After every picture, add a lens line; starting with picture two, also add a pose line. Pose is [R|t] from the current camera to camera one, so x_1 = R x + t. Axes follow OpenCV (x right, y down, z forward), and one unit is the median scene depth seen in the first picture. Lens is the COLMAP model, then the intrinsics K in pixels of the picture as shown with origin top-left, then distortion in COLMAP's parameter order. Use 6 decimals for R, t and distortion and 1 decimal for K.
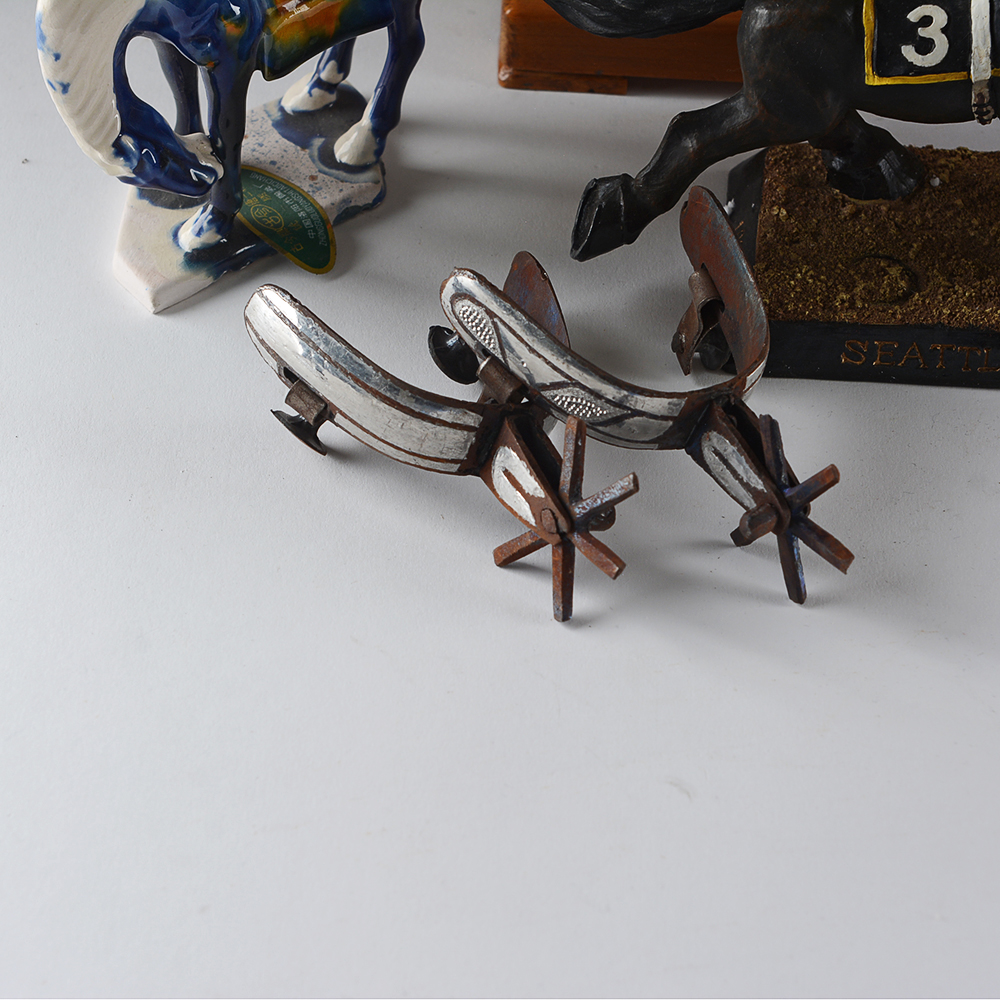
lens RADIAL K [[3487.0, 0, 500.0], [0, 3487.0, 500.0], [0, 0, 1]] dist [0.096850, 1.091252]
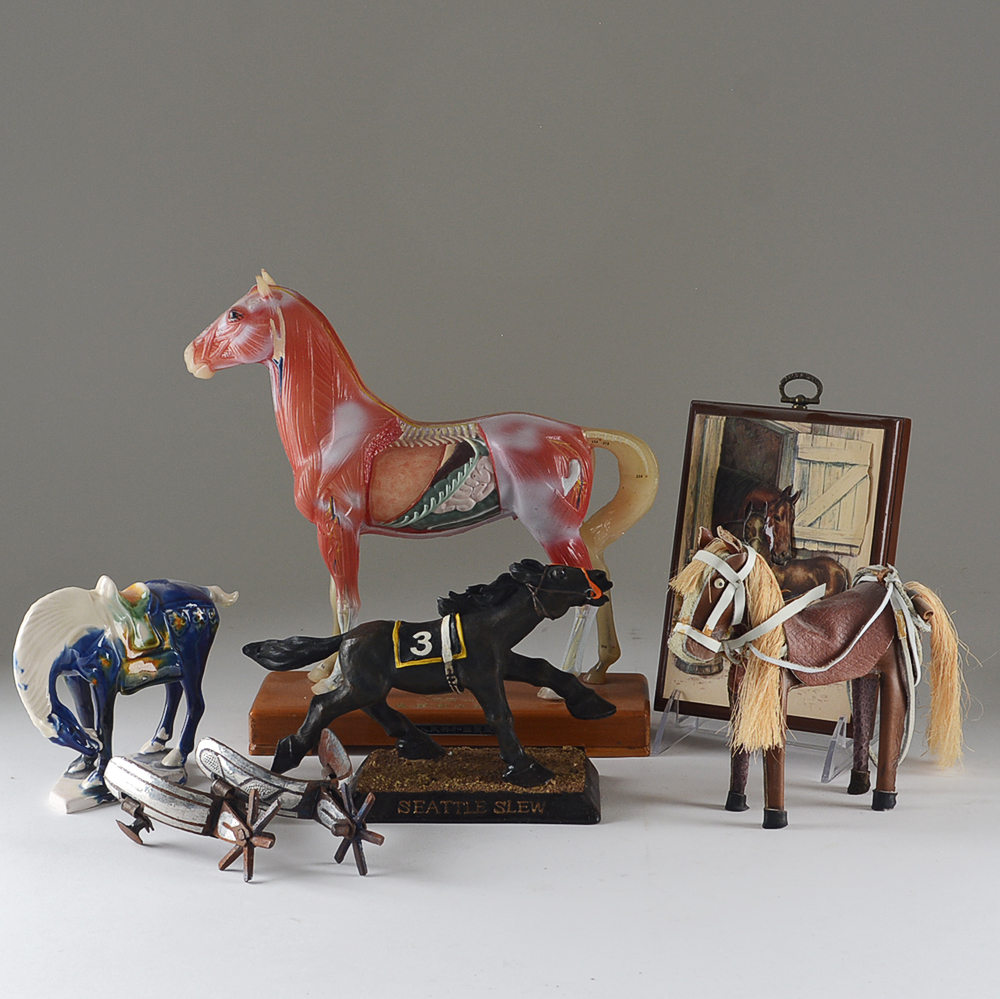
lens RADIAL K [[2633.0, 0, 500.0], [0, 2633.0, 499.5], [0, 0, 1]] dist [-0.019422, -0.083376]
pose [[0.999025, -0.042486, 0.011966, 0.150975], [0.042524, 0.853797, -0.518867, 0.627933], [0.011828, 0.518870, 0.854771, -0.435033]]
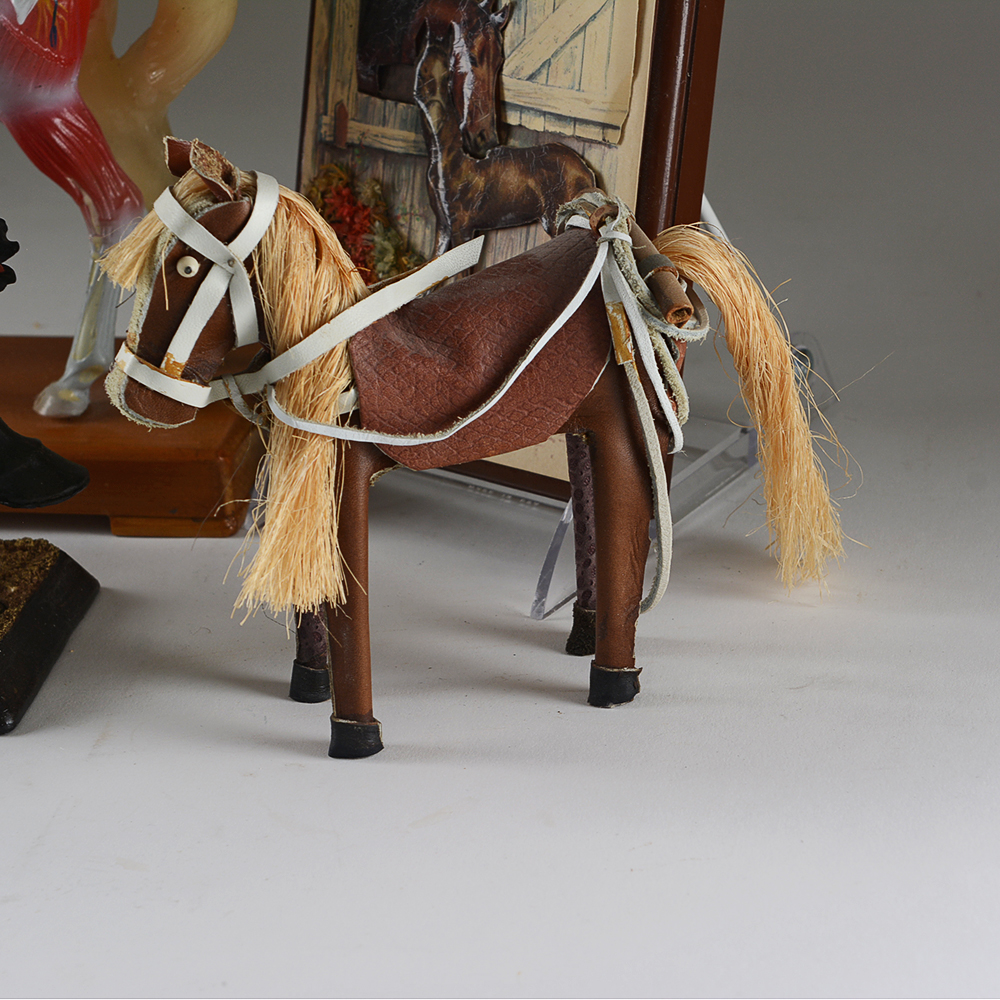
lens RADIAL K [[3487.0, 0, 500.0], [0, 3487.0, 500.0], [0, 0, 1]] dist [0.096850, 1.091252]
pose [[0.985935, -0.031542, -0.164128, 0.537999], [-0.019931, 0.952832, -0.302843, 0.217272], [0.165939, 0.301855, 0.938801, 0.056058]]
